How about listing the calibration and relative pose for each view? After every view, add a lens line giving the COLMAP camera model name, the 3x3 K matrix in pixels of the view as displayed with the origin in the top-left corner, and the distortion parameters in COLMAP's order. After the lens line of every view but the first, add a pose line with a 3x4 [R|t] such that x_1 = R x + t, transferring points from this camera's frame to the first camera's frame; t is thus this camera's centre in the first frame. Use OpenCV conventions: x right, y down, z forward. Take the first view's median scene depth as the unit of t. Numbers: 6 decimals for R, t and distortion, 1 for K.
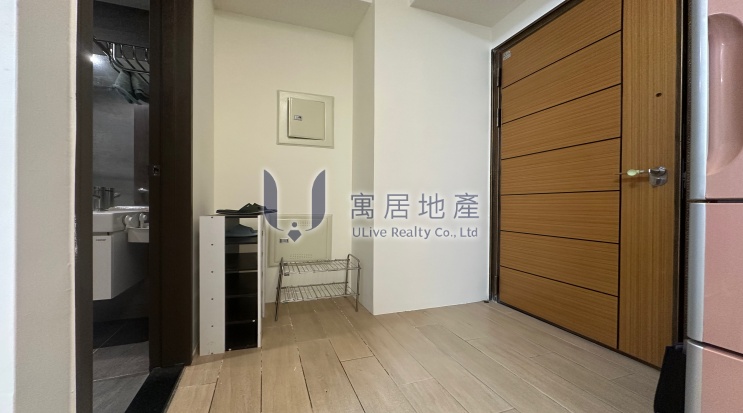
lens RADIAL K [[297.6, 0, 368.2], [0, 297.6, 206.4], [0, 0, 1]] dist [-0.000054, -0.000581]
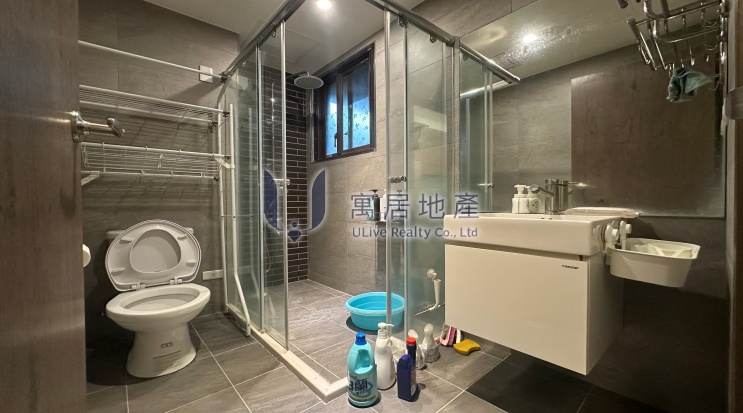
lens RADIAL K [[297.6, 0, 368.9], [0, 297.6, 206.9], [0, 0, 1]] dist [-0.000054, -0.000581]
pose [[0.357745, 0.002955, -0.933815, -0.410686], [0.000657, 0.999994, 0.003417, -0.004458], [0.933819, -0.001836, 0.357741, 0.354889]]
